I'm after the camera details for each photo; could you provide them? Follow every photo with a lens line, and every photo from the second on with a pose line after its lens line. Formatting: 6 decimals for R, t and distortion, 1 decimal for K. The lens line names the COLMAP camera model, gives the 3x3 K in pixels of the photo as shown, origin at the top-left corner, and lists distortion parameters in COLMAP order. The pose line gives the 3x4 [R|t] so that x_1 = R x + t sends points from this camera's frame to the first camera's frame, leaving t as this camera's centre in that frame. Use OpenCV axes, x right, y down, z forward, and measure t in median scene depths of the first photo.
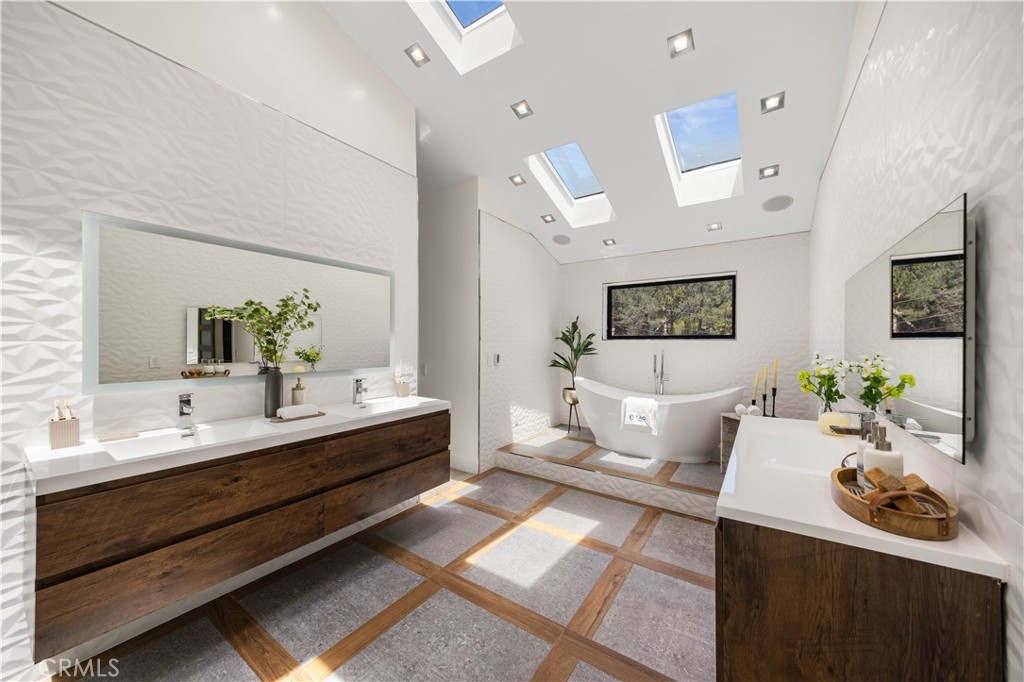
lens RADIAL K [[354.0, 0, 516.0], [0, 354.0, 339.0], [0, 0, 1]] dist [-0.000845, -0.000028]
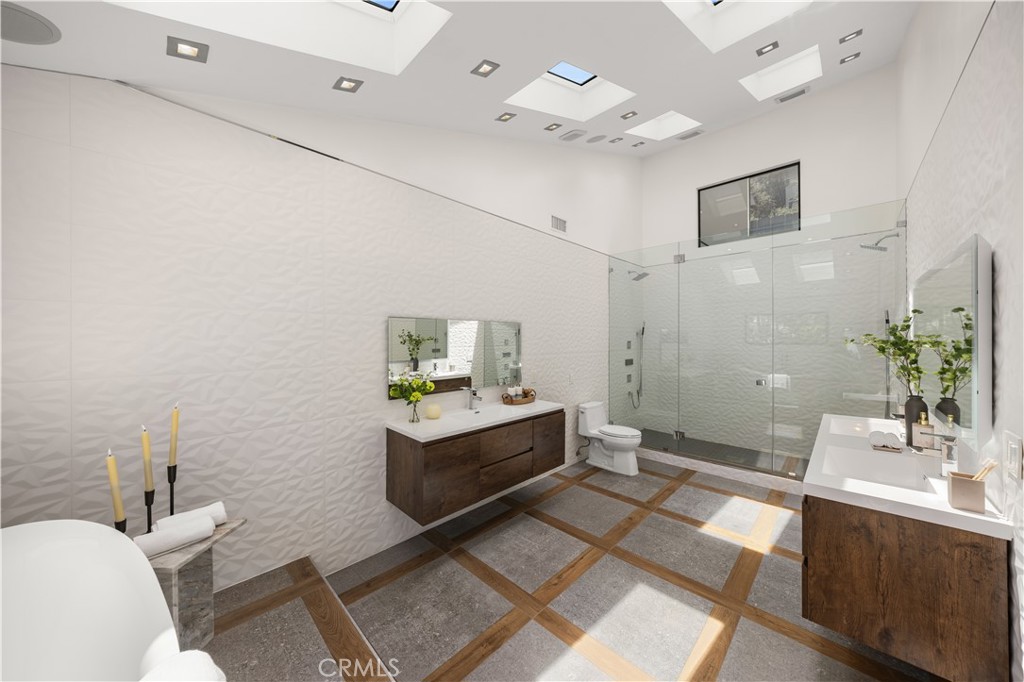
lens RADIAL K [[354.0, 0, 506.6], [0, 354.0, 341.1], [0, 0, 1]] dist [-0.000845, -0.000028]
pose [[-0.983050, -0.005697, 0.183248, 0.239478], [-0.005521, 0.999984, 0.001473, -0.067486], [-0.183253, 0.000437, -0.983066, 2.105281]]
